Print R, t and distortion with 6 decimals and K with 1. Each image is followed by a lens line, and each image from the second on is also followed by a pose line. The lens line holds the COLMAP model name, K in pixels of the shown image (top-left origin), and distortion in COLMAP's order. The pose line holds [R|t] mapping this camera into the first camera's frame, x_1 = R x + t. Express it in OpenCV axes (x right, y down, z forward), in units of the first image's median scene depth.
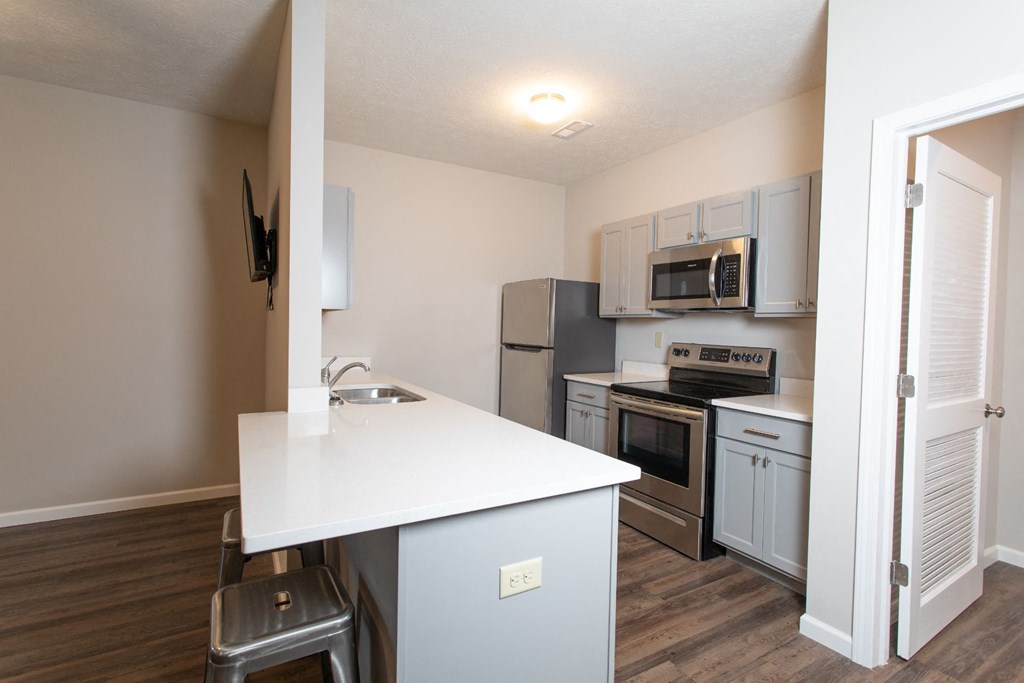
lens RADIAL K [[483.2, 0, 511.8], [0, 483.2, 335.3], [0, 0, 1]] dist [0.001040, 0.001280]
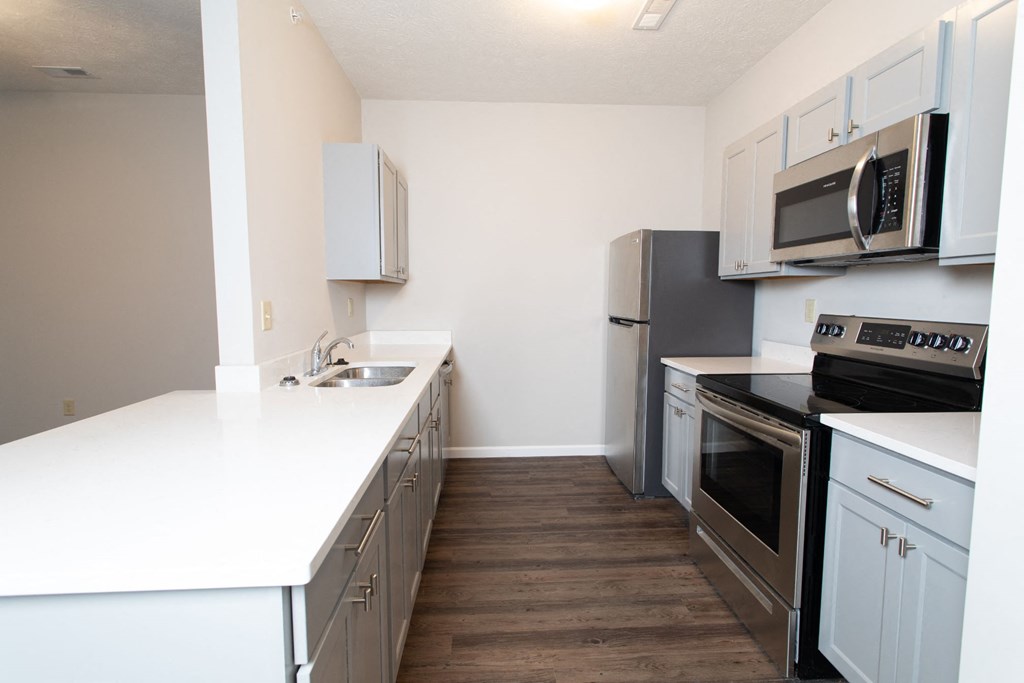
lens RADIAL K [[483.2, 0, 511.5], [0, 483.2, 335.8], [0, 0, 1]] dist [0.001040, 0.001280]
pose [[0.895038, 0.016849, -0.445672, 0.305543], [0.008662, 0.998441, 0.055142, 0.005100], [0.445907, -0.053215, 0.893496, 0.297191]]
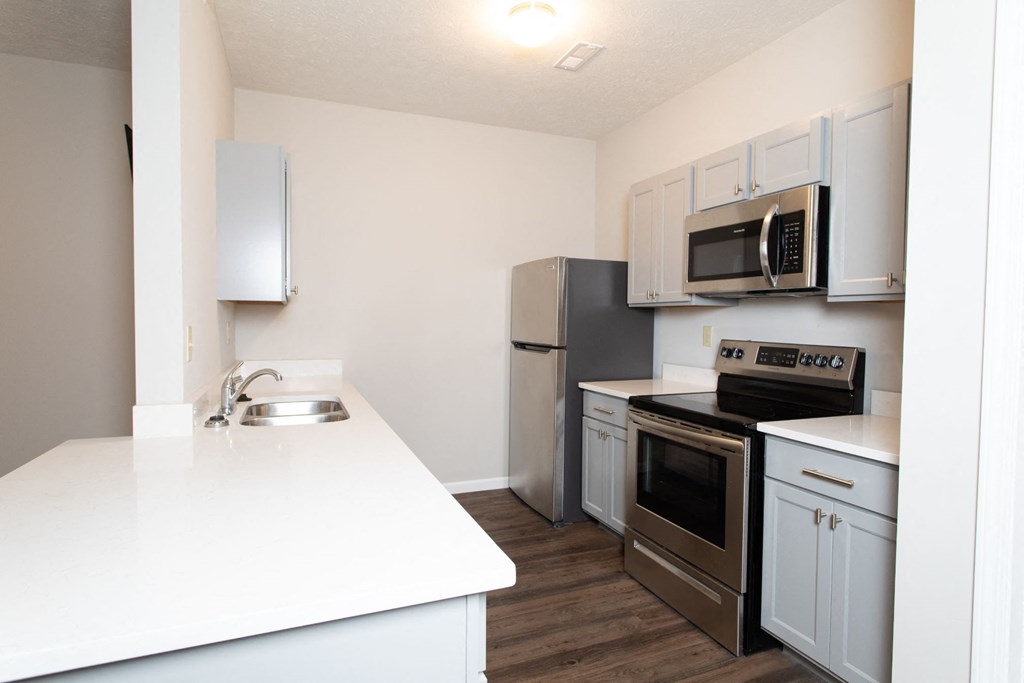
lens RADIAL K [[547.1, 0, 512.6], [0, 547.1, 335.4], [0, 0, 1]] dist [-0.000277, -0.003898]
pose [[0.990935, -0.007647, -0.134121, 0.157766], [0.008601, 0.999942, 0.006536, 0.000517], [0.134064, -0.007630, 0.990943, 0.168119]]
